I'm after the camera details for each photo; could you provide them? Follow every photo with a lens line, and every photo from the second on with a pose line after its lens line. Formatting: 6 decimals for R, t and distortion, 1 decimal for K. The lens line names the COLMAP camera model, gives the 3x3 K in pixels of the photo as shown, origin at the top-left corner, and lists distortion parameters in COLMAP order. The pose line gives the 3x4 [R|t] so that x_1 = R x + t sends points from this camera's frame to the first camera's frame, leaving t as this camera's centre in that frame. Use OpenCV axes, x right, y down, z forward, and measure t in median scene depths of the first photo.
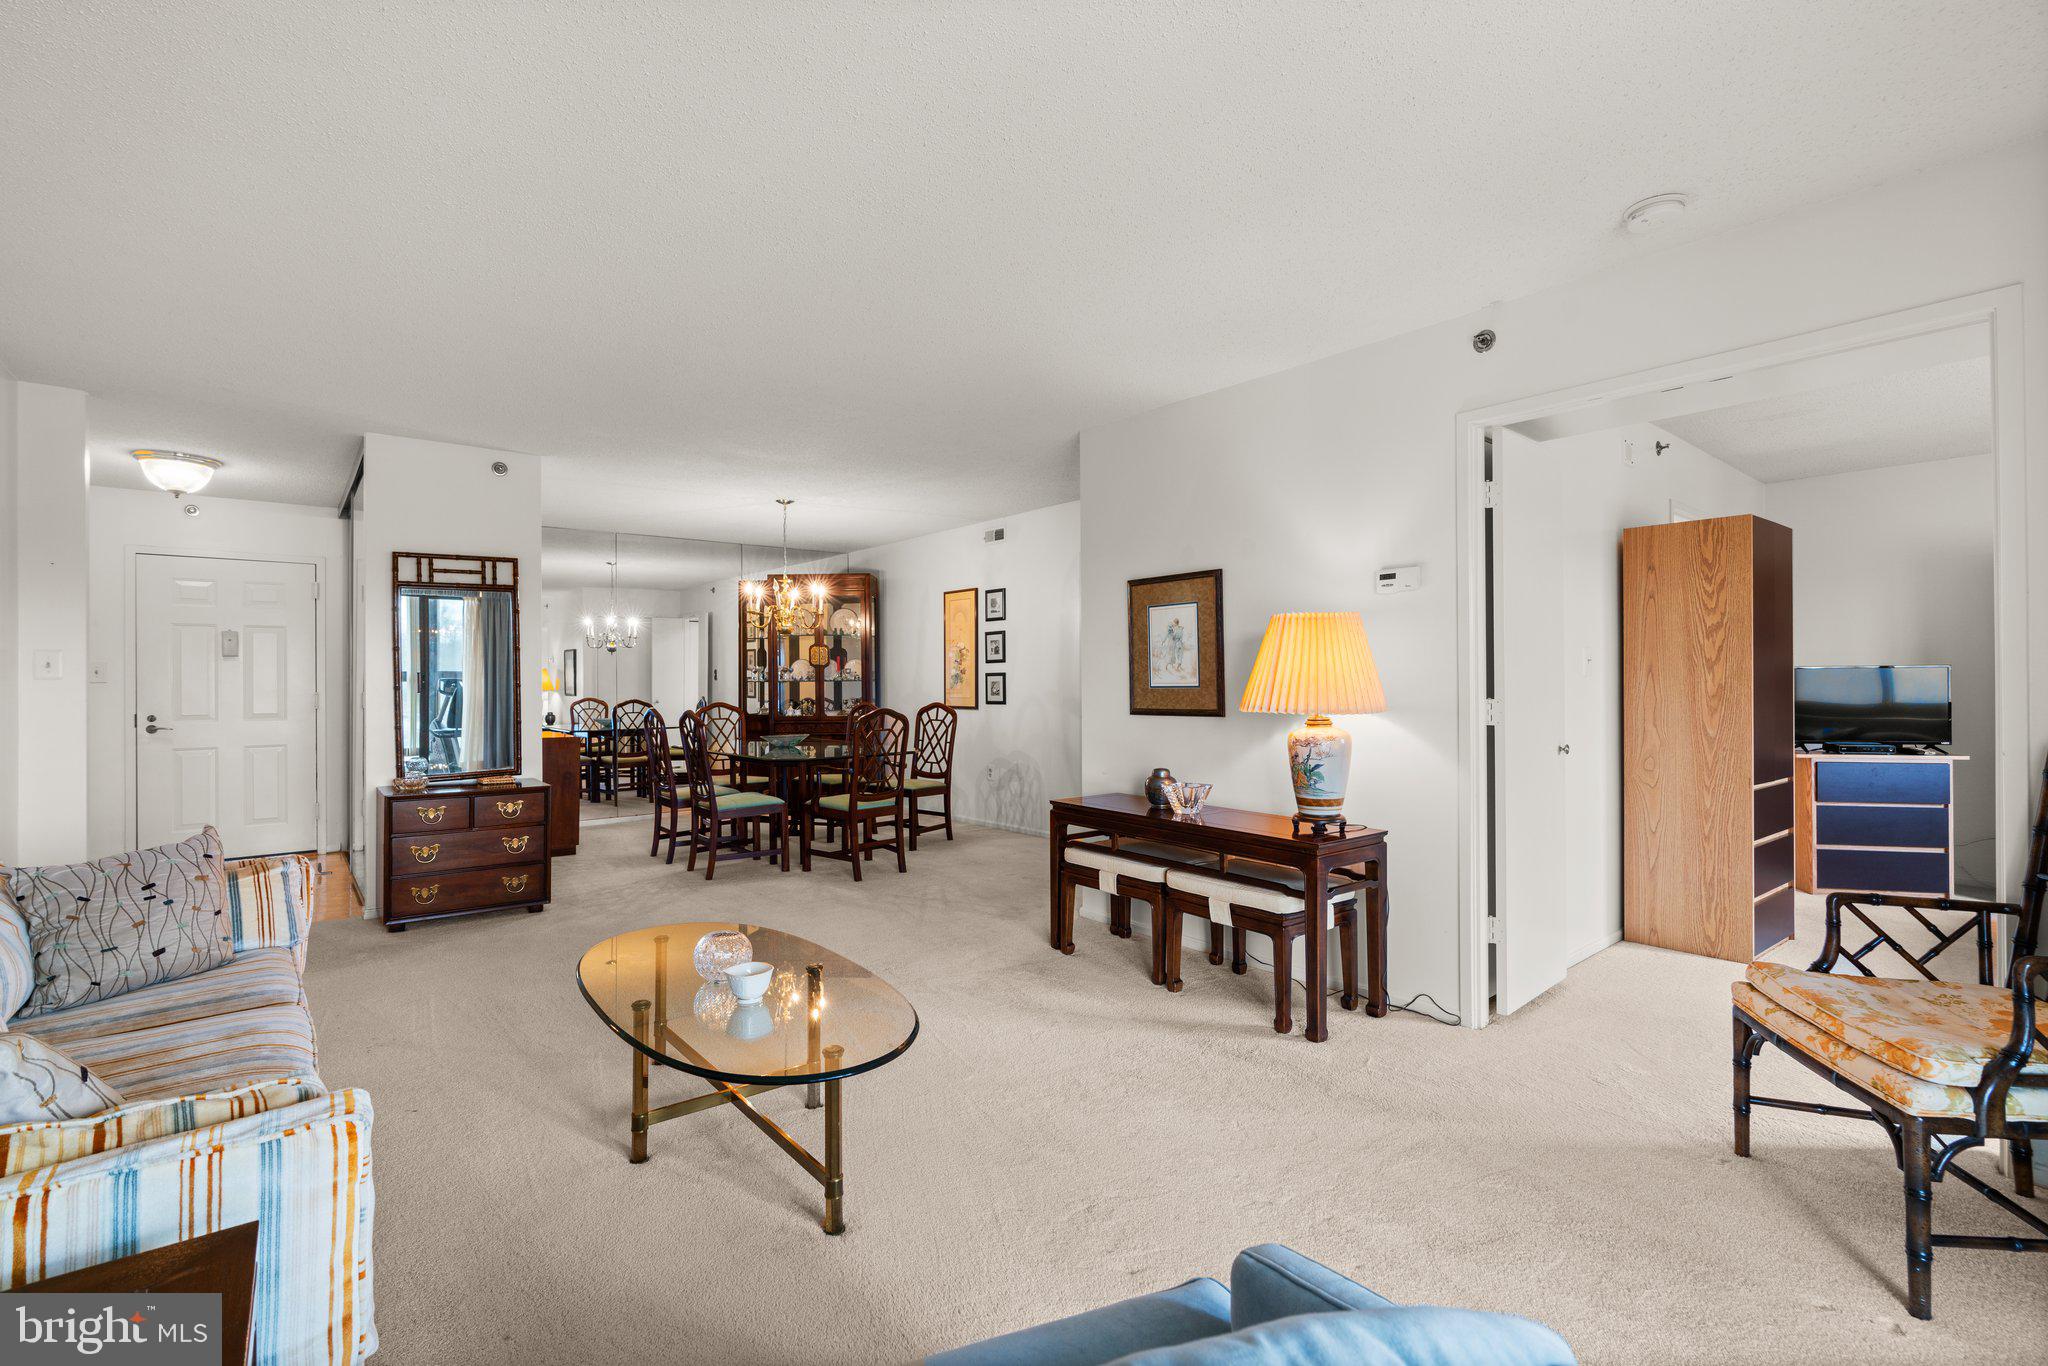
lens RADIAL K [[922.8, 0, 1015.0], [0, 922.8, 670.1], [0, 0, 1]] dist [-0.013913, 0.004805]
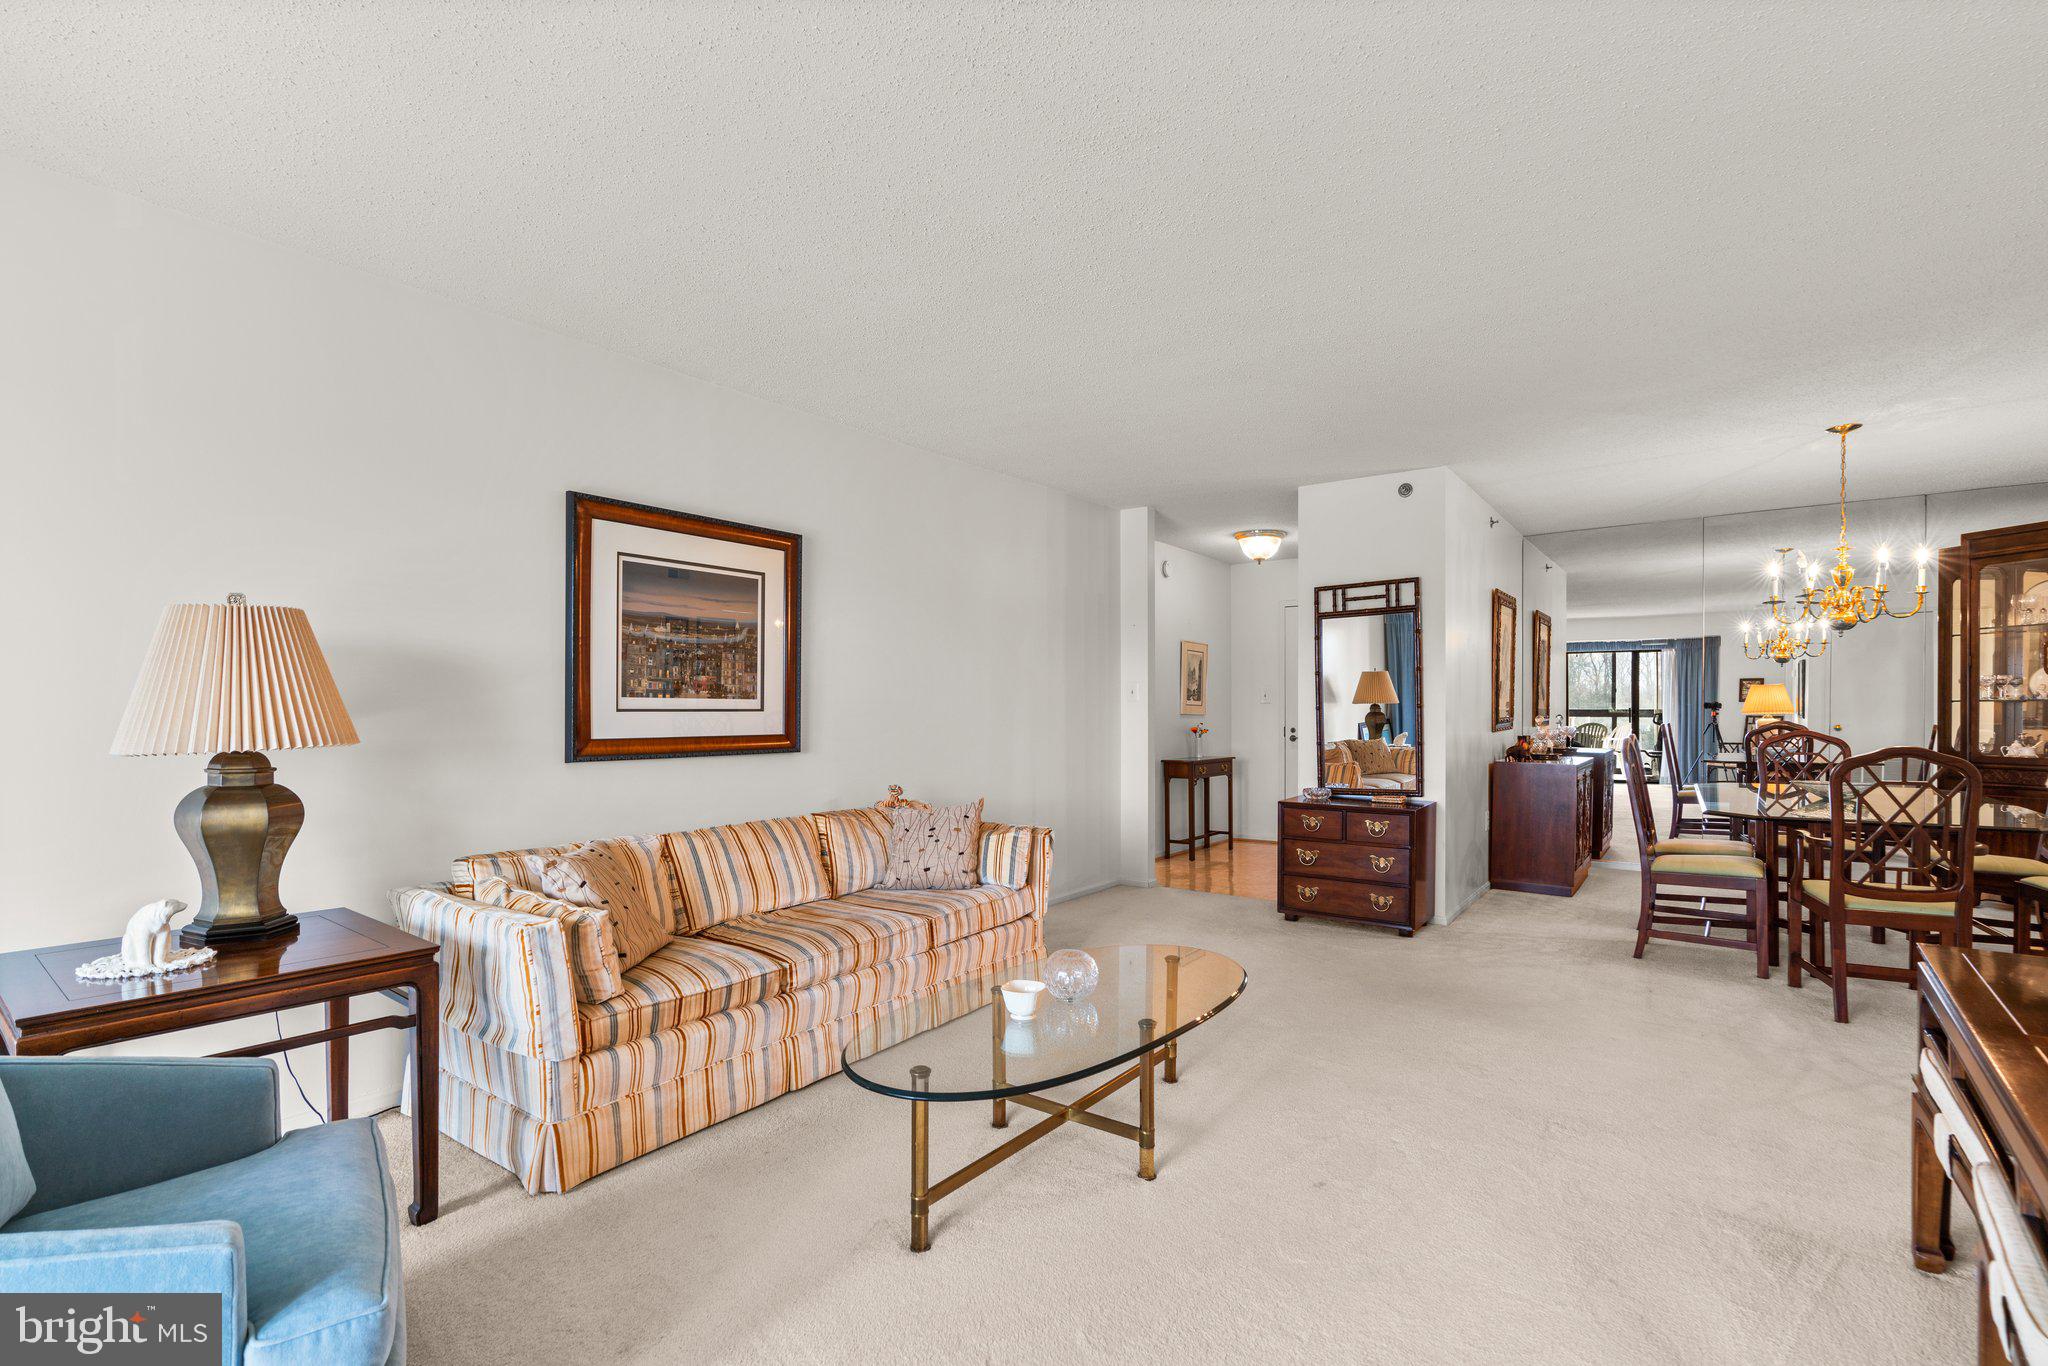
lens RADIAL K [[922.8, 0, 1013.6], [0, 922.8, 721.1], [0, 0, 1]] dist [-0.013913, 0.004805]
pose [[0.243909, 0.017817, -0.969635, 0.227980], [0.015629, 0.999629, 0.022299, 0.002832], [0.969672, -0.020593, 0.243540, 0.246672]]
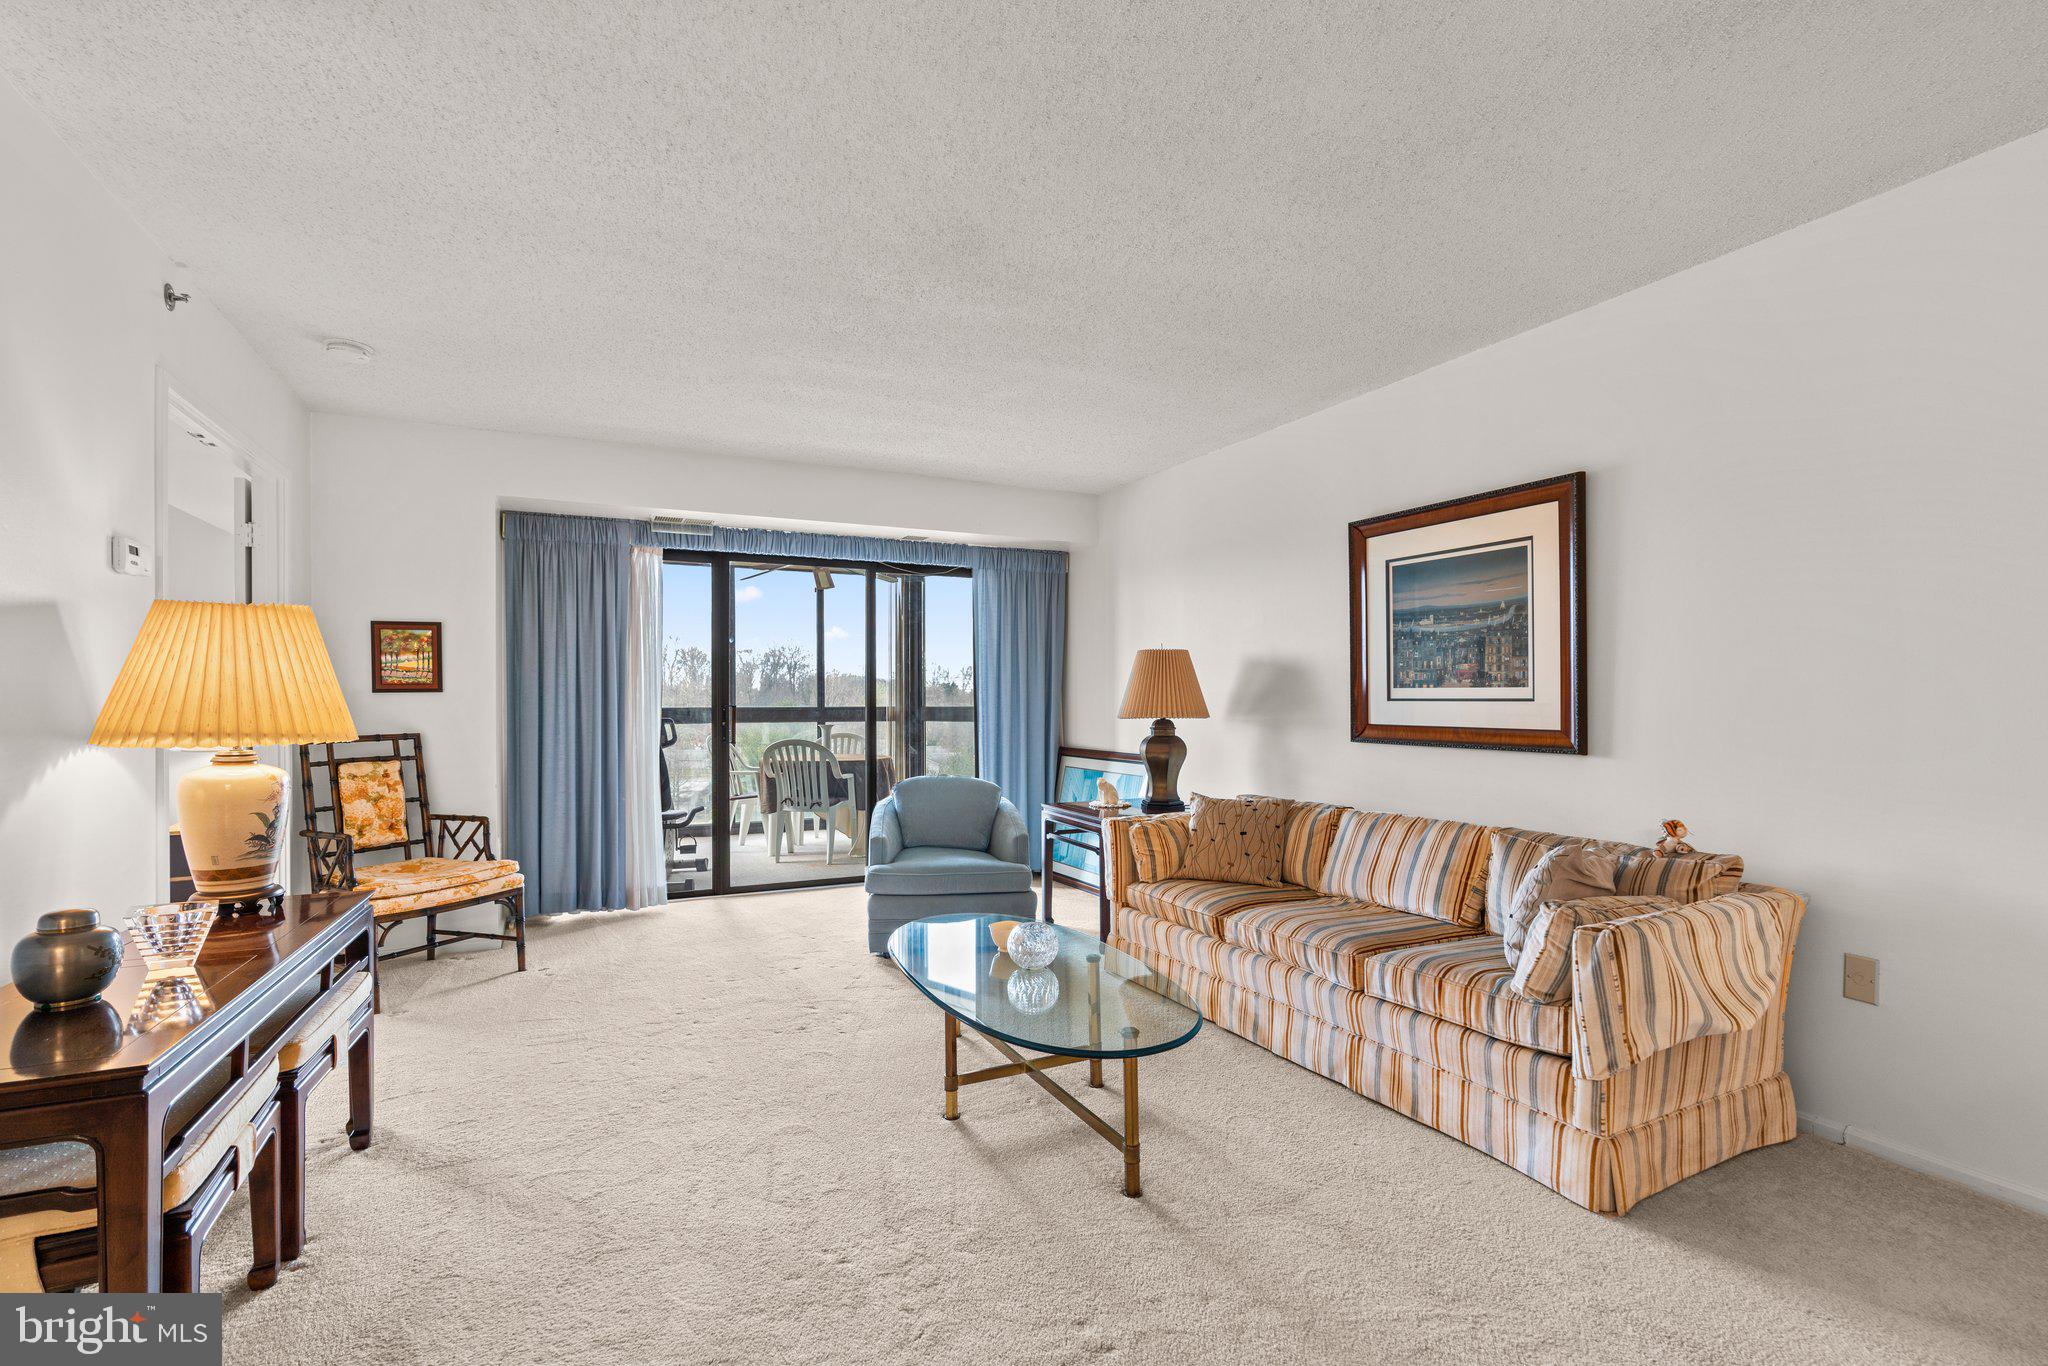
lens RADIAL K [[922.8, 0, 1021.7], [0, 922.8, 694.0], [0, 0, 1]] dist [-0.013913, 0.004805]
pose [[-0.976205, 0.008290, 0.216692, -0.201524], [0.003922, 0.999780, -0.020582, 0.011853], [-0.216815, -0.019243, -0.976023, 0.750175]]
